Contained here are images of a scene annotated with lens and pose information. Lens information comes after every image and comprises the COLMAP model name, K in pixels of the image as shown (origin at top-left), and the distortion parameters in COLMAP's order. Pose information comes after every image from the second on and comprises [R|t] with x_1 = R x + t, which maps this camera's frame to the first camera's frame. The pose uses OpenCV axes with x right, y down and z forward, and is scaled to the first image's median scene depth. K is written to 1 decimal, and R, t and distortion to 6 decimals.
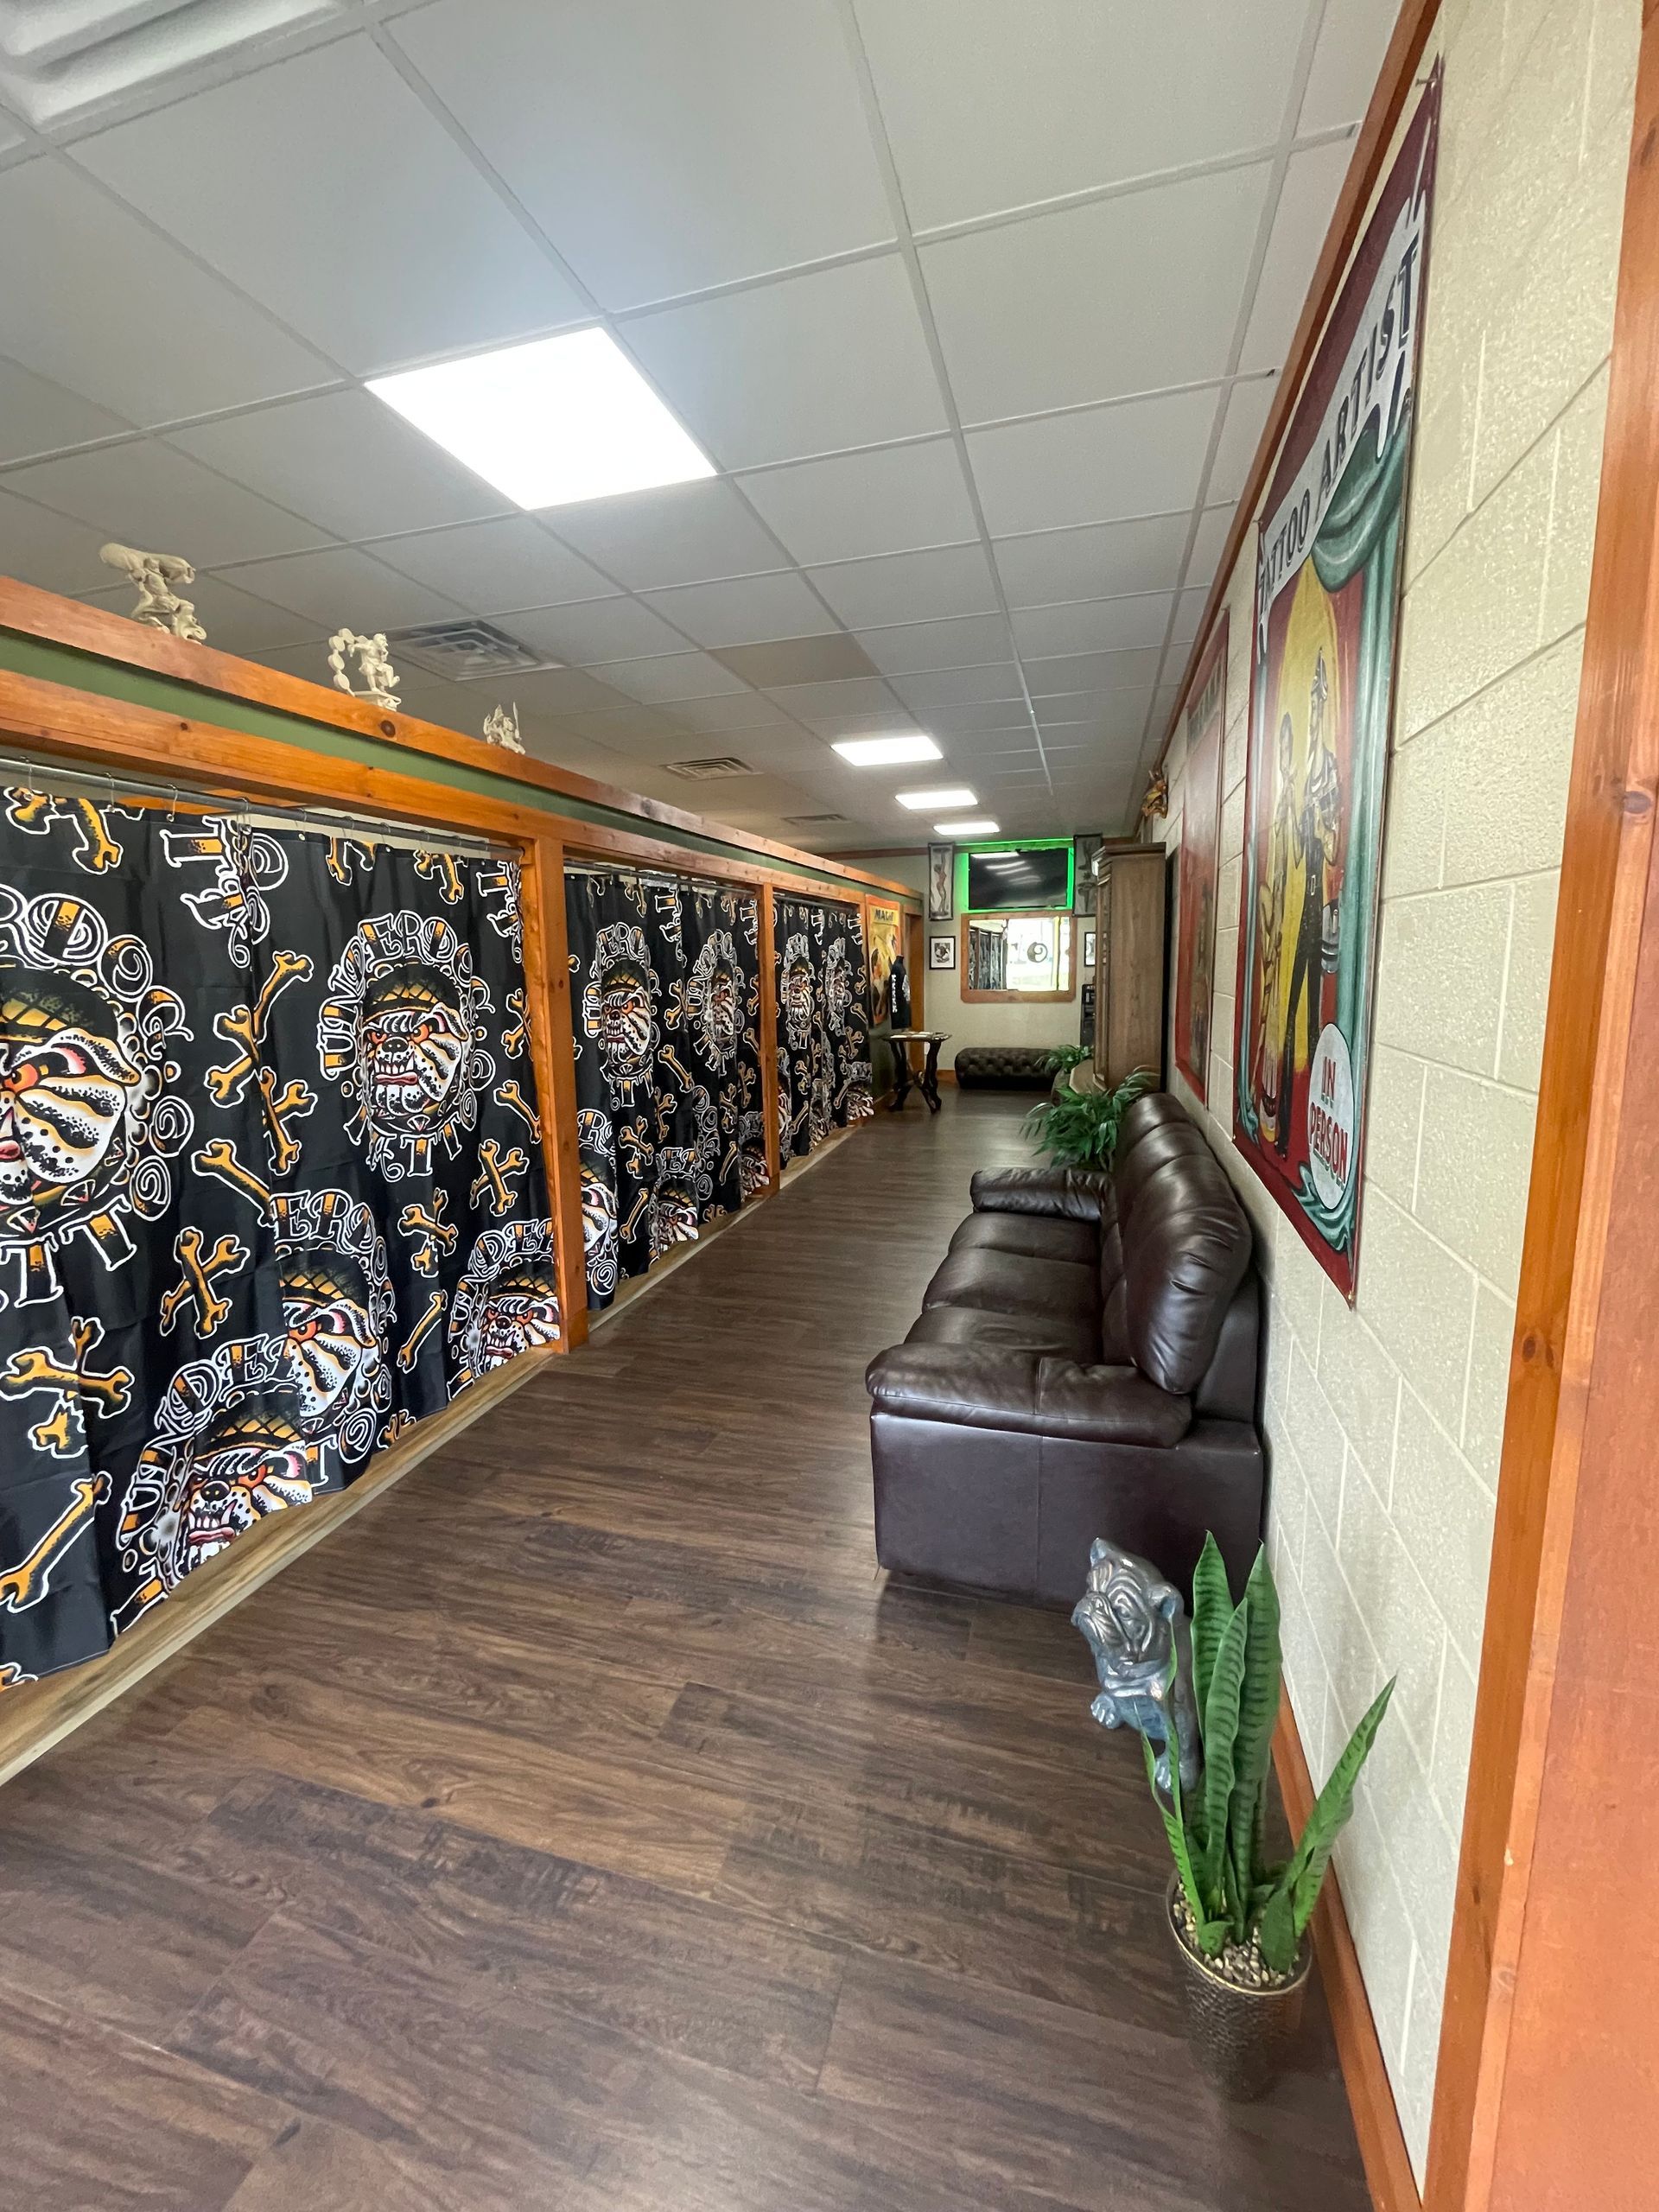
lens RADIAL K [[893.7, 0, 827.8], [0, 893.7, 1090.1], [0, 0, 1]] dist [-0.008258, -0.000193]
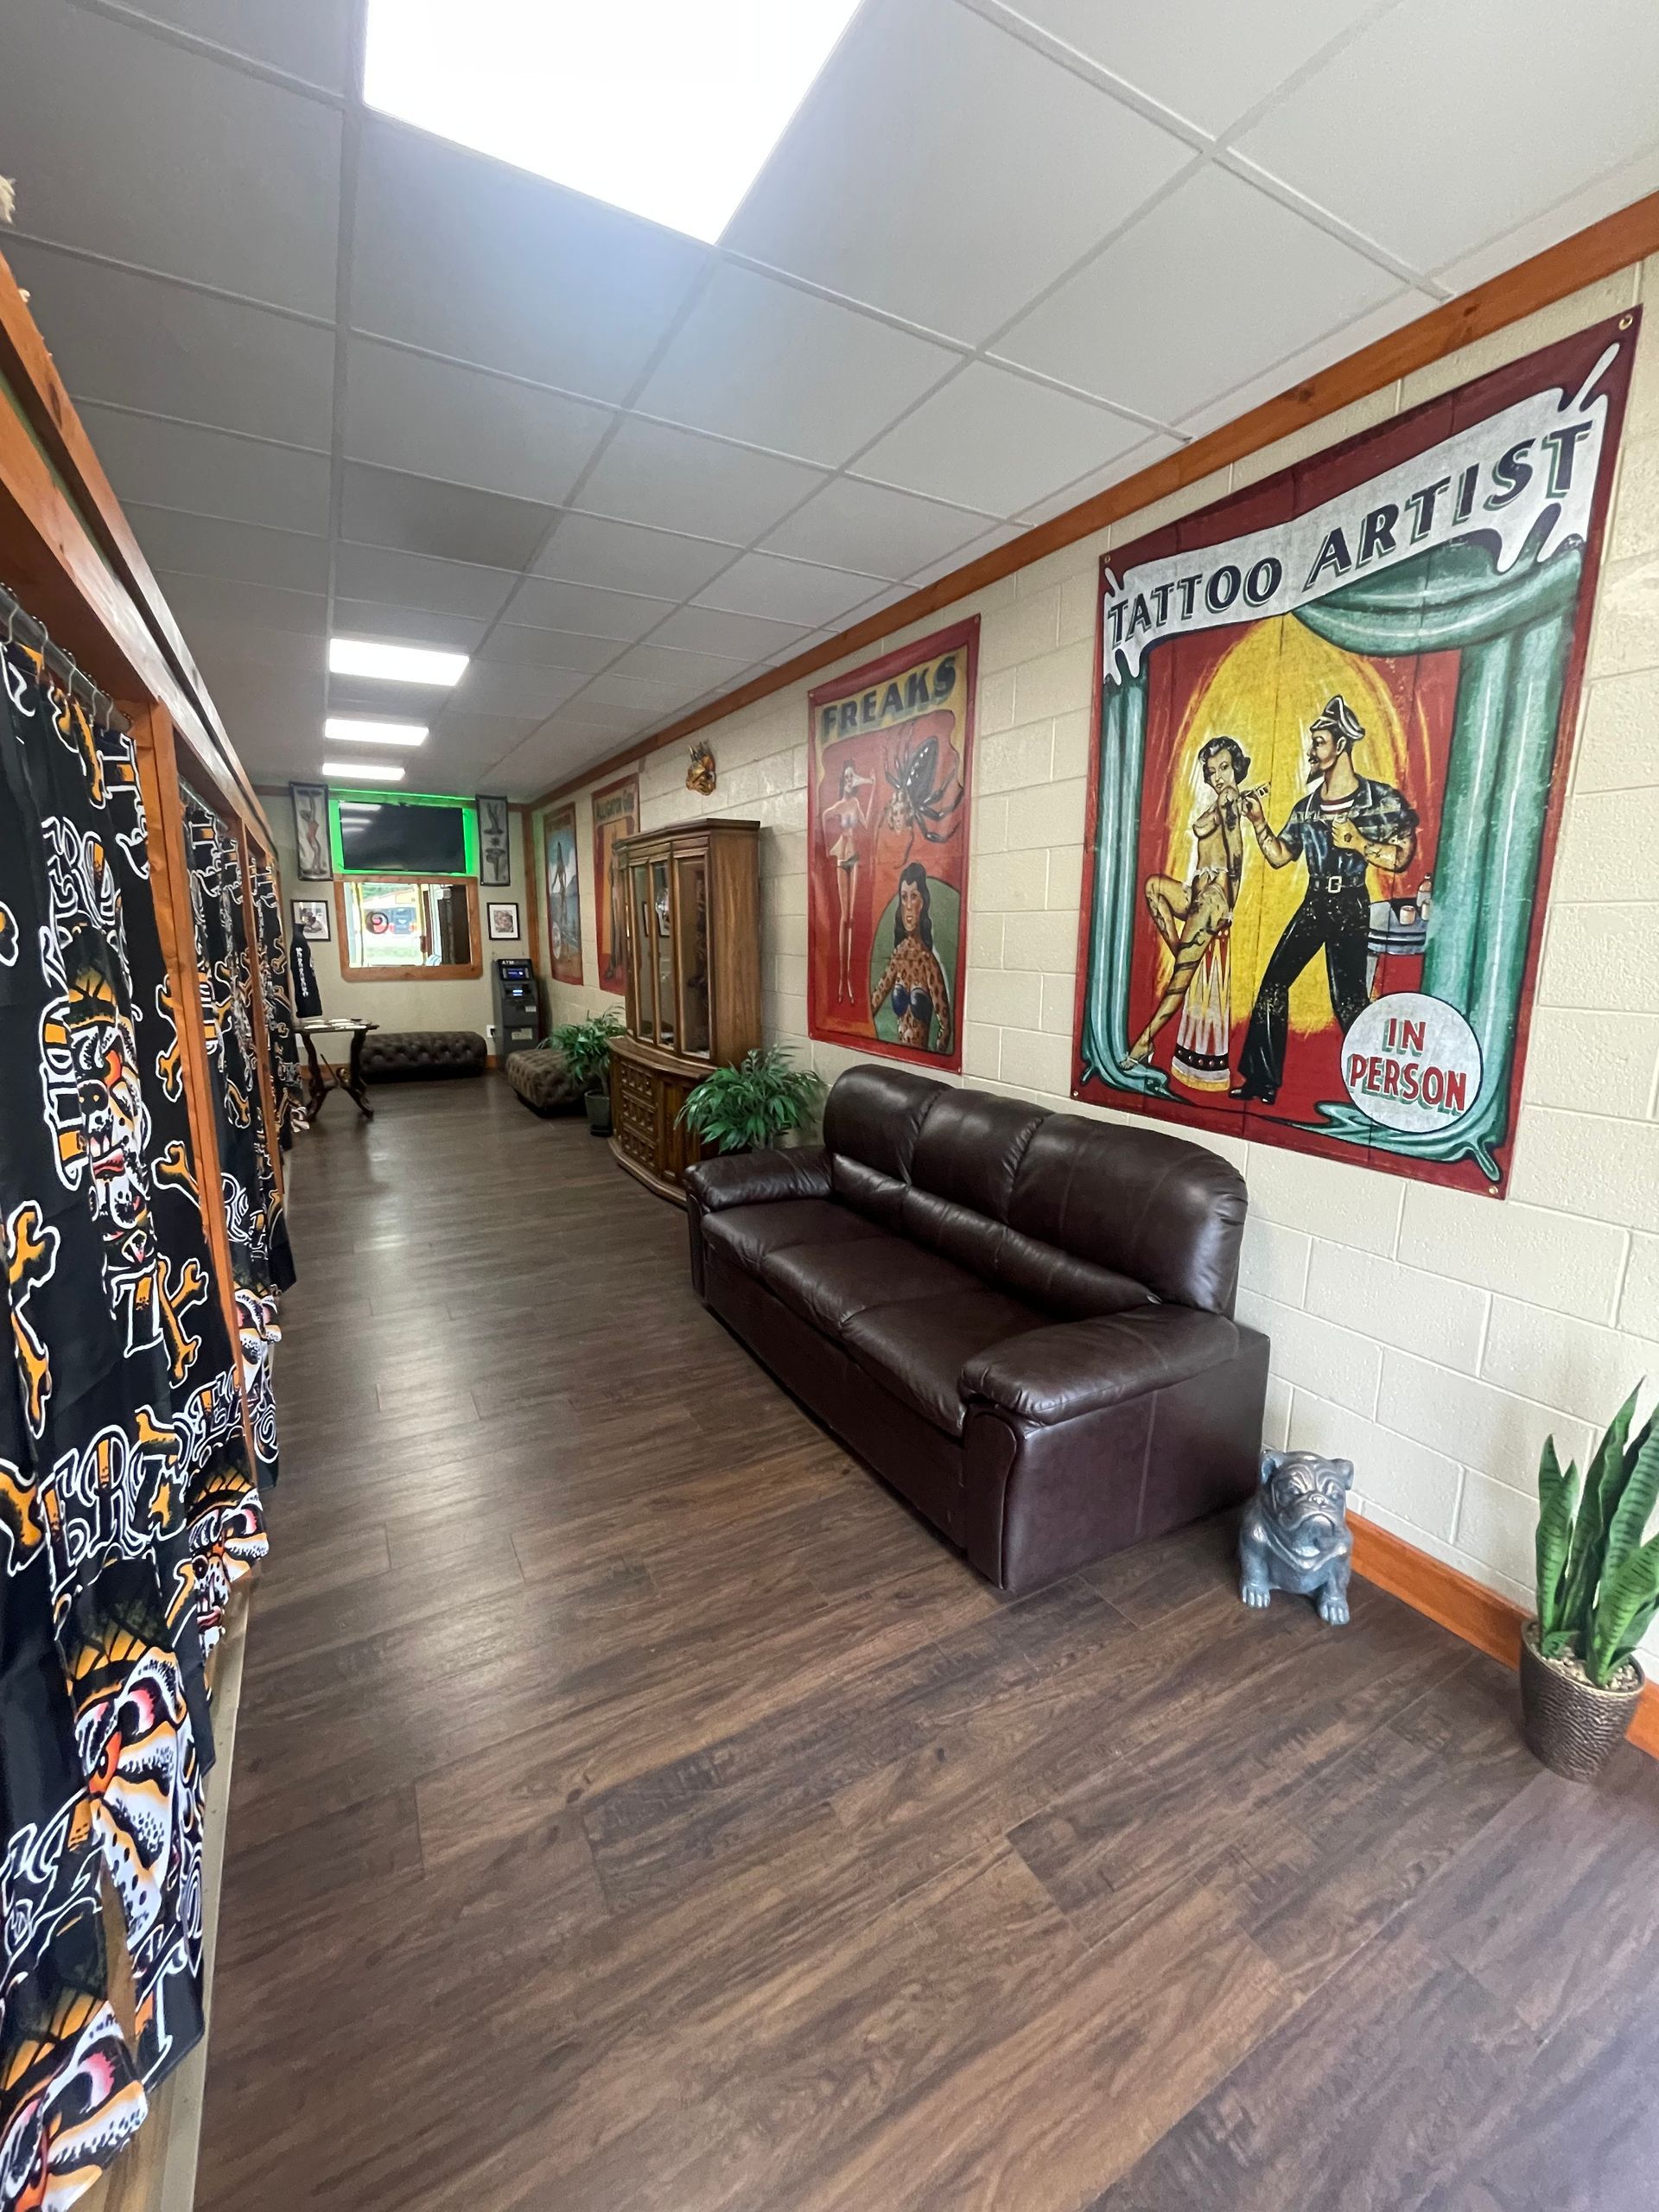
lens RADIAL K [[891.0, 0, 831.0], [0, 891.0, 1090.6], [0, 0, 1]] dist [-0.004063, -0.000714]
pose [[0.696301, -0.107697, 0.709624, -0.617831], [0.085605, 0.994083, 0.066871, -0.059013], [-0.712627, 0.014185, 0.701400, 0.434304]]
